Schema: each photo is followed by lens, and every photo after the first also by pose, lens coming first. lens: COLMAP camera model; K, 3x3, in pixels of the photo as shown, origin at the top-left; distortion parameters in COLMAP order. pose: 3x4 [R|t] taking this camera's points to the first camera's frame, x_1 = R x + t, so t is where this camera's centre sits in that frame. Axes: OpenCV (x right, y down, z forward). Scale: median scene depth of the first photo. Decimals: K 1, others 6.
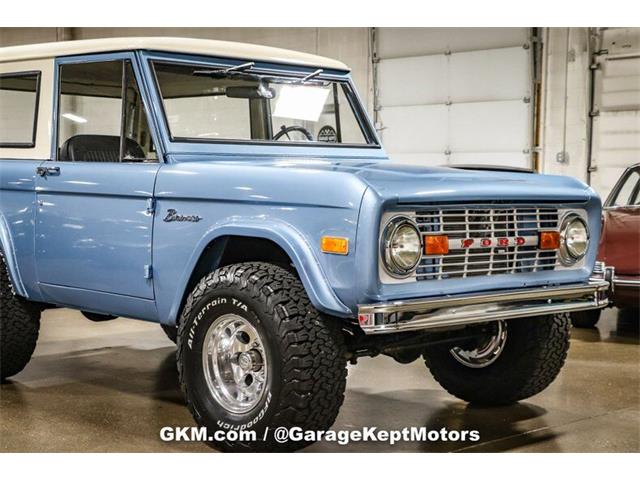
lens RADIAL K [[1143.5, 0, 320.0], [0, 1143.5, 240.0], [0, 0, 1]] dist [0.190549, 0.120554]
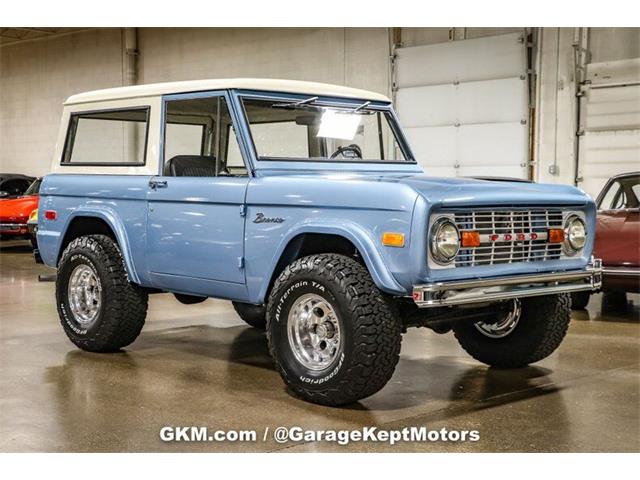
lens RADIAL K [[999.2, 0, 320.0], [0, 999.2, 240.0], [0, 0, 1]] dist [0.112998, 0.111032]
pose [[0.999891, -0.005714, -0.013645, -0.044662], [0.005677, 0.999980, -0.002697, 0.006256], [0.013660, 0.002619, 0.999903, -0.109949]]
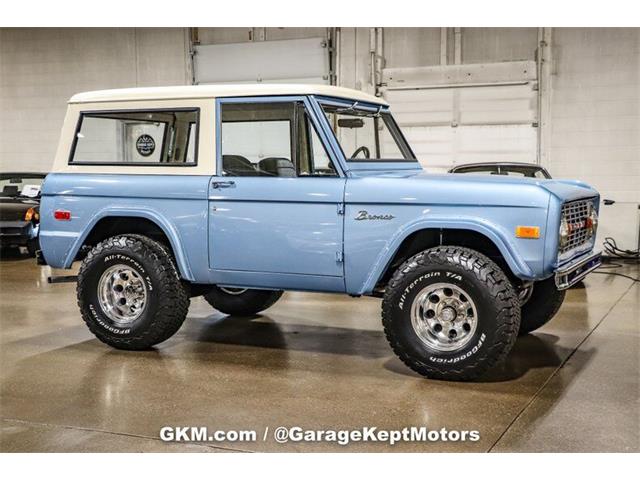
lens RADIAL K [[920.3, 0, 320.0], [0, 920.3, 240.0], [0, 0, 1]] dist [0.091237, 0.022787]
pose [[0.933499, -0.043491, 0.355933, -0.547487], [0.035287, 0.998941, 0.029514, -0.025063], [-0.356840, -0.014992, 0.934045, -0.024189]]
